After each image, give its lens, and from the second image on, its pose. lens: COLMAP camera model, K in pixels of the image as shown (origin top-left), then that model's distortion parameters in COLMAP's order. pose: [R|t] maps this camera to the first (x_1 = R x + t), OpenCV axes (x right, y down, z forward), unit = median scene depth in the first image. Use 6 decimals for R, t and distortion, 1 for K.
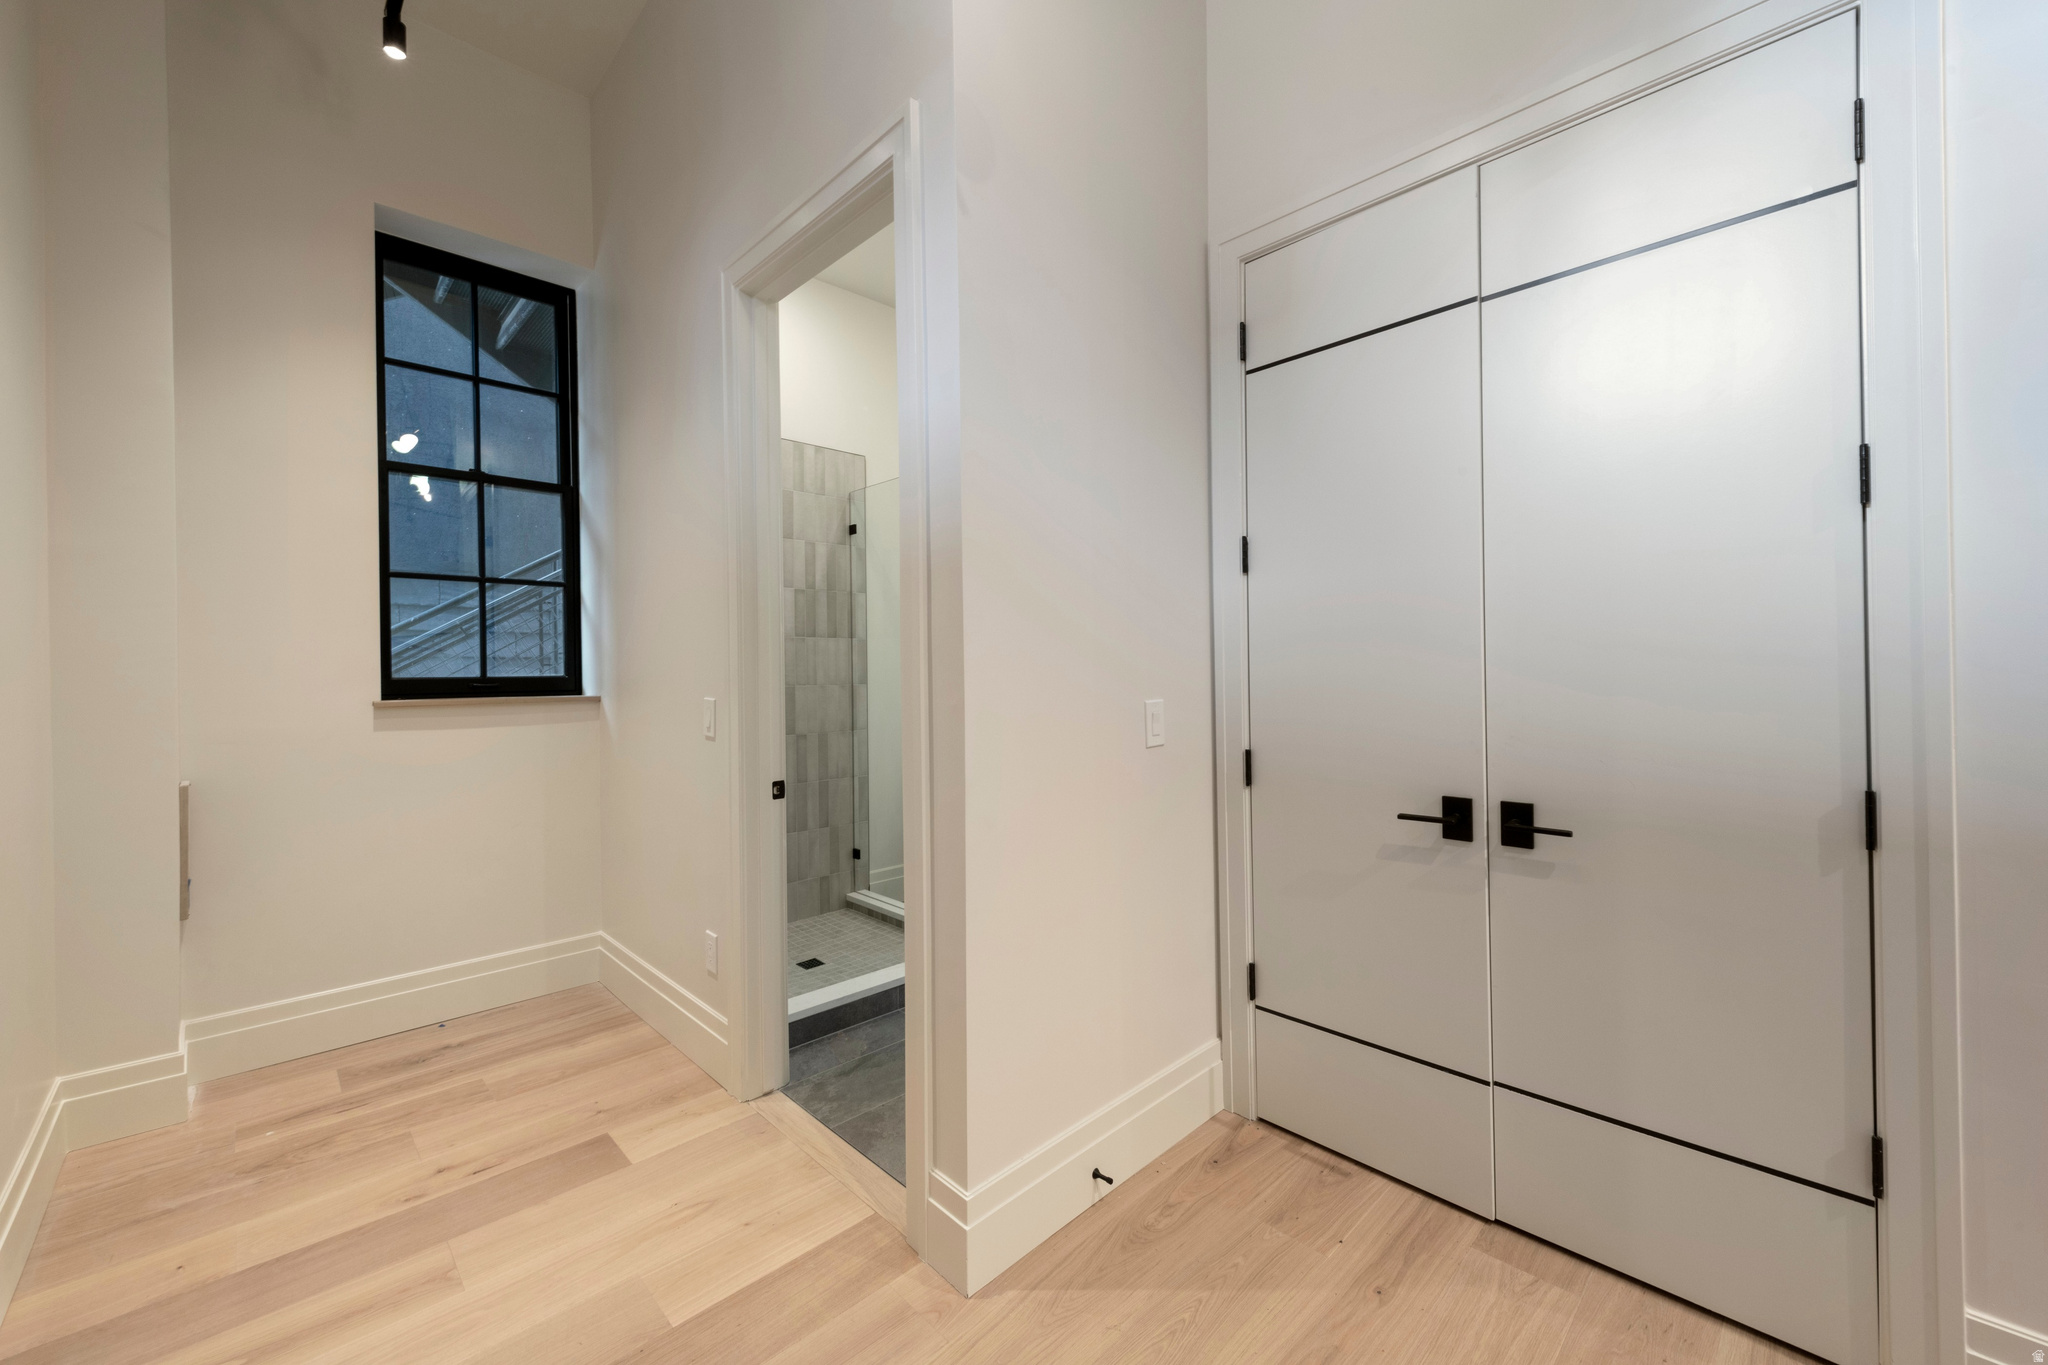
lens RADIAL K [[797.9, 0, 1035.1], [0, 797.9, 671.6], [0, 0, 1]] dist [0.012383, -0.003699]
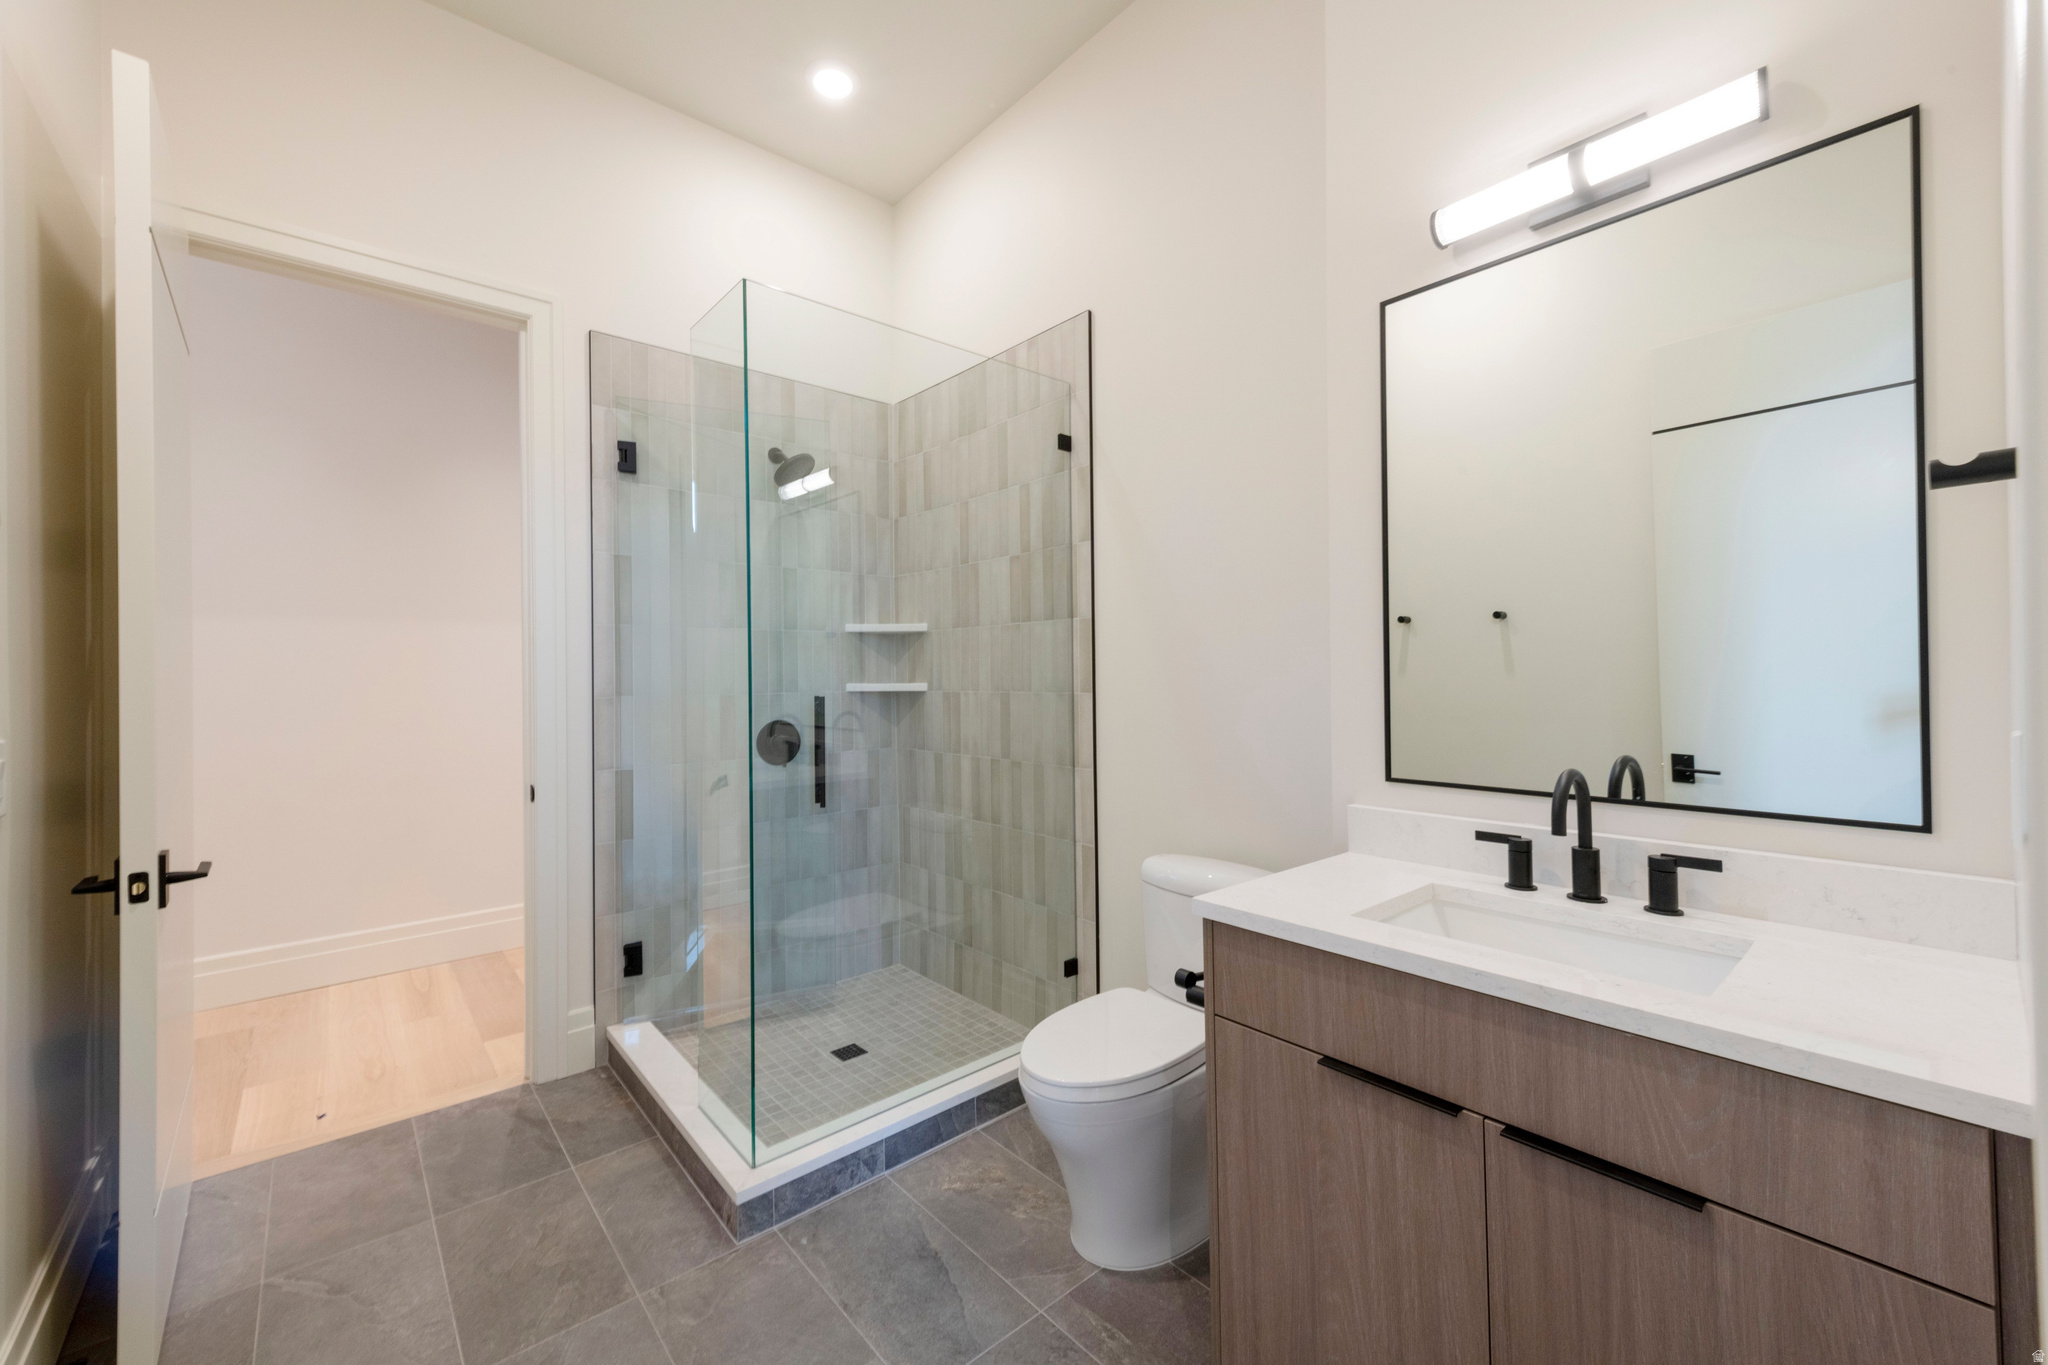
lens RADIAL K [[797.9, 0, 1026.3], [0, 797.9, 677.7], [0, 0, 1]] dist [0.012383, -0.003699]
pose [[-0.057381, 0.007453, -0.998325, 0.408043], [0.003934, 0.999966, 0.007239, -0.000070], [0.998345, -0.003512, -0.057409, 1.039524]]
